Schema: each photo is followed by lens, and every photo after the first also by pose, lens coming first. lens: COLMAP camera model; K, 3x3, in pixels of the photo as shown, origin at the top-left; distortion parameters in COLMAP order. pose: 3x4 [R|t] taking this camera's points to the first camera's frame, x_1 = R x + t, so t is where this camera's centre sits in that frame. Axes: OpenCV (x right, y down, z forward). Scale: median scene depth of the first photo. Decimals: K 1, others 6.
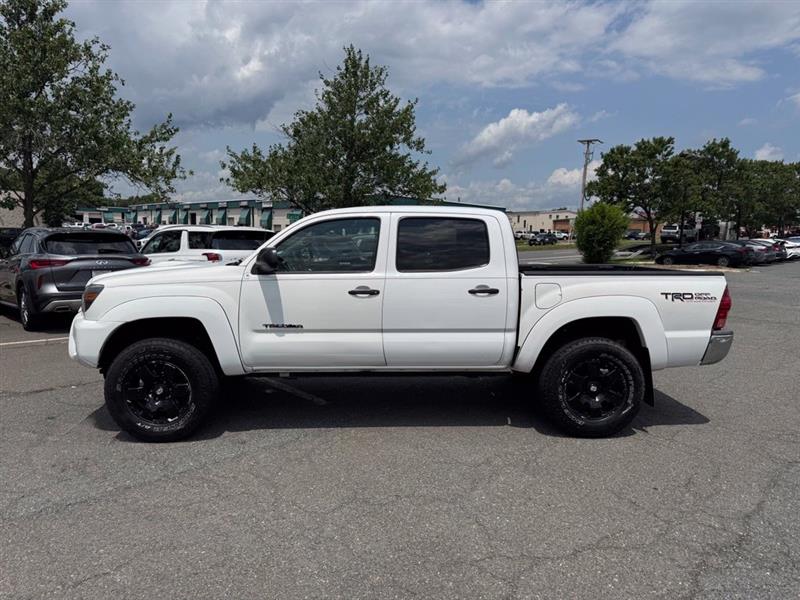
lens RADIAL K [[562.9, 0, 401.8], [0, 562.9, 306.0], [0, 0, 1]] dist [0.040418, -0.052183]
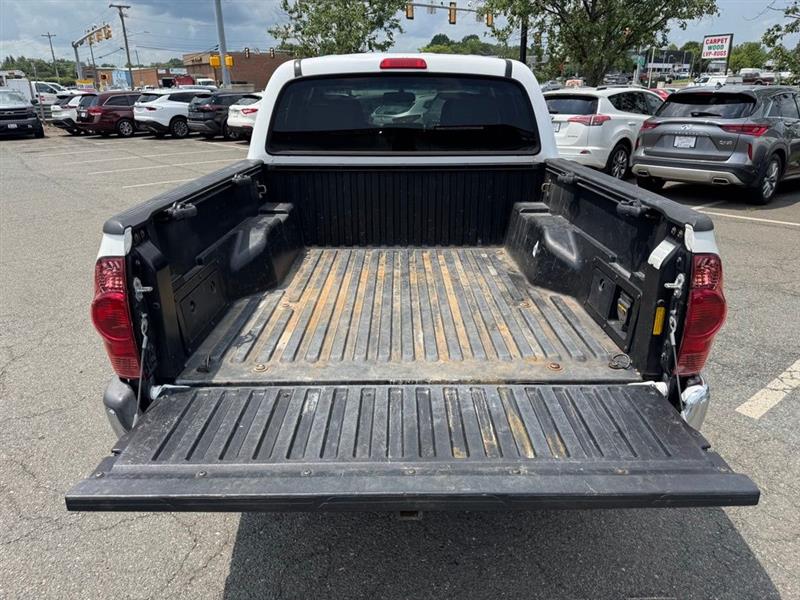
lens RADIAL K [[562.9, 0, 401.8], [0, 562.9, 306.0], [0, 0, 1]] dist [0.040418, -0.052183]
pose [[-0.047161, 0.337908, -0.939997, 0.895494], [-0.105317, 0.934117, 0.341079, -0.144963], [0.993320, 0.115083, -0.008466, 1.194698]]
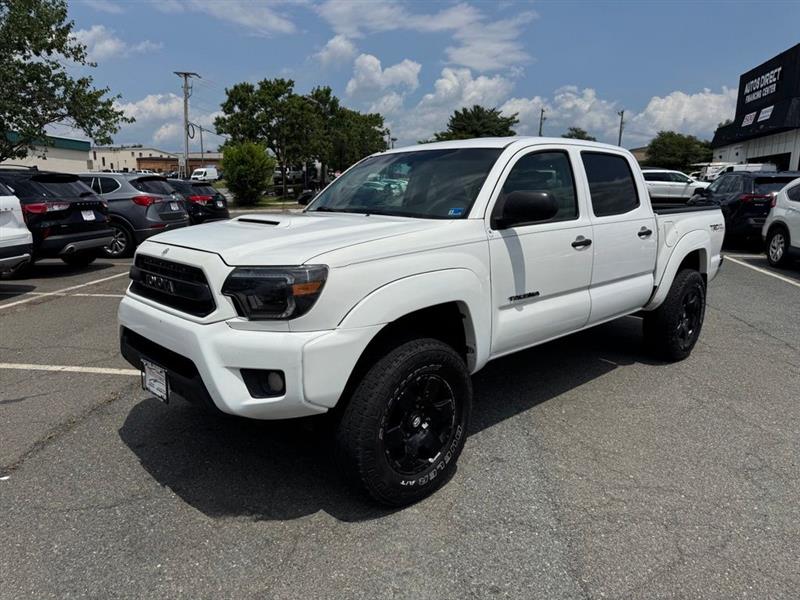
lens RADIAL K [[562.9, 0, 401.8], [0, 562.9, 306.0], [0, 0, 1]] dist [0.040418, -0.052183]
pose [[0.755452, -0.141379, 0.639769, -0.783919], [0.075592, 0.988729, 0.129233, -0.058636], [-0.650829, -0.049268, 0.757624, 0.513178]]
